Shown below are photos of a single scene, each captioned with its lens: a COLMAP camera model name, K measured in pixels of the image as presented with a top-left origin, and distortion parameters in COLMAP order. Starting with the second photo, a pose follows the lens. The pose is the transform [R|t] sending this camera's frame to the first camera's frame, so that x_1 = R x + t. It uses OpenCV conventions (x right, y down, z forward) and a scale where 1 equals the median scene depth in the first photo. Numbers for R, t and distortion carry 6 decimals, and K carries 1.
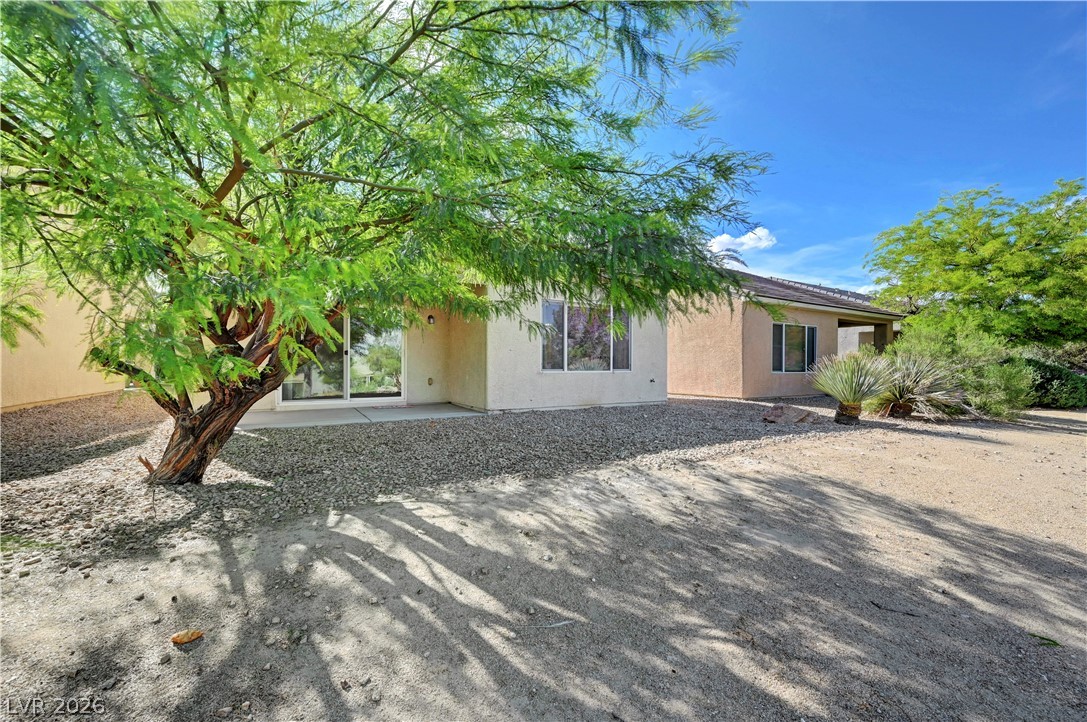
lens RADIAL K [[444.6, 0, 549.5], [0, 444.6, 365.9], [0, 0, 1]] dist [0.002508, 0.001092]
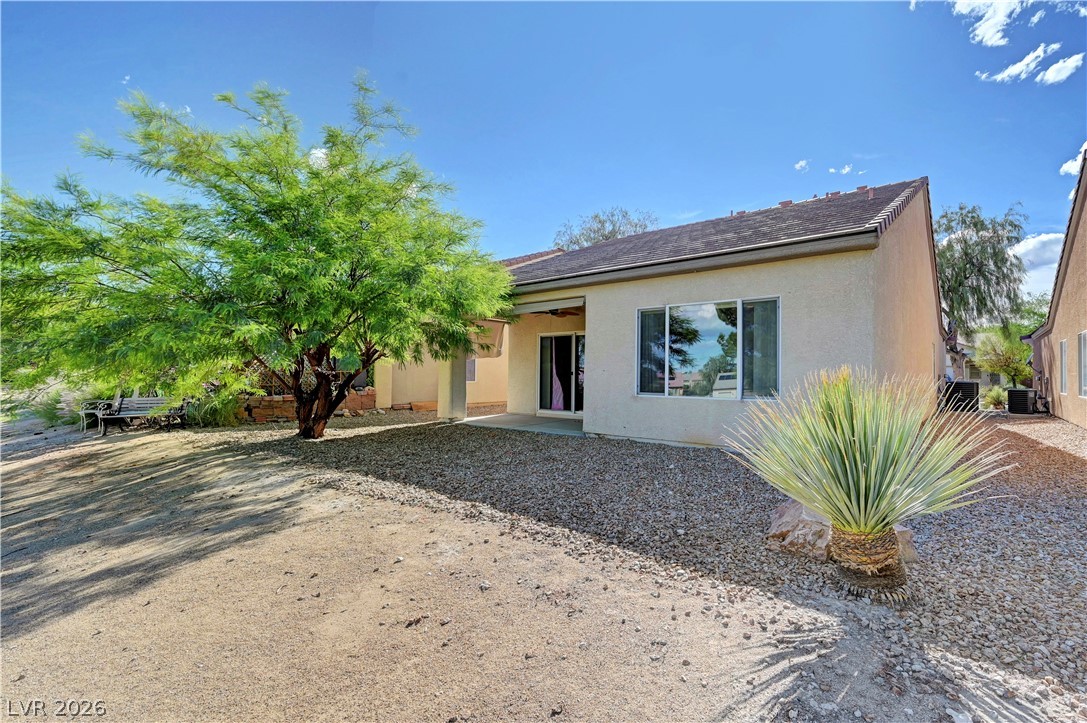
lens RADIAL K [[458.2, 0, 547.7], [0, 458.2, 359.1], [0, 0, 1]] dist [-0.002667, -0.000246]
pose [[0.366046, -0.037357, -0.929847, 1.732594], [-0.009082, 0.999003, -0.043710, -0.039518], [0.930553, 0.024445, 0.365341, 1.190242]]
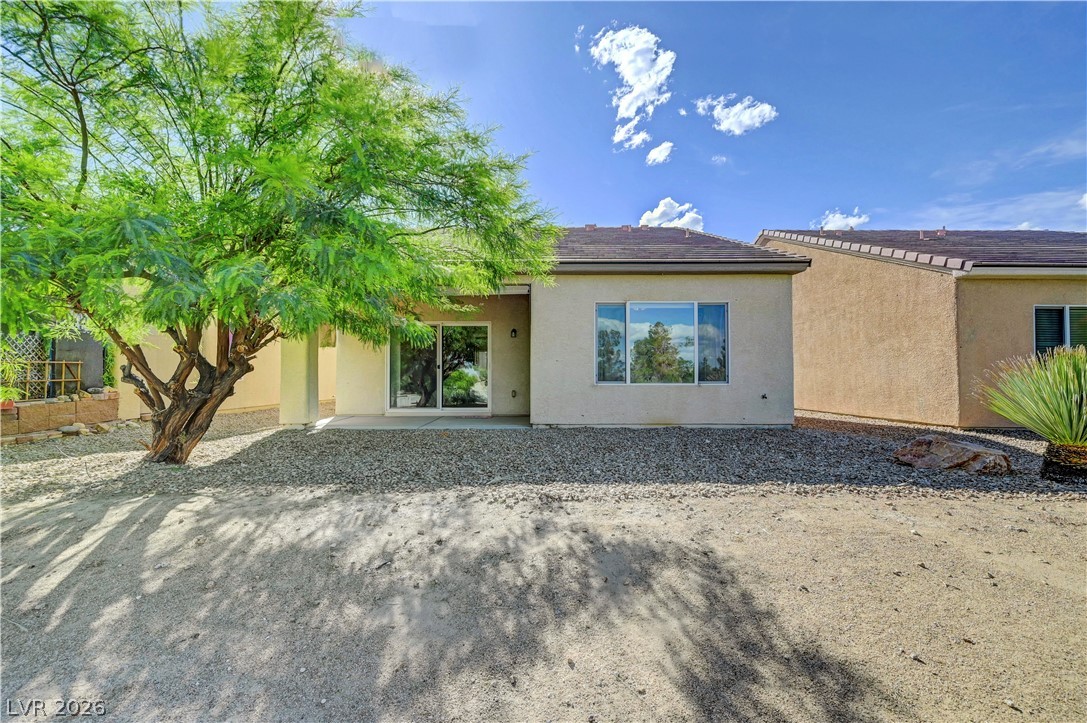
lens RADIAL K [[444.6, 0, 541.2], [0, 444.6, 363.7], [0, 0, 1]] dist [0.002508, 0.001092]
pose [[0.847458, -0.022878, -0.530370, 0.864626], [0.003228, 0.999275, -0.037946, 0.011390], [0.530853, 0.030446, 0.846917, 0.401603]]
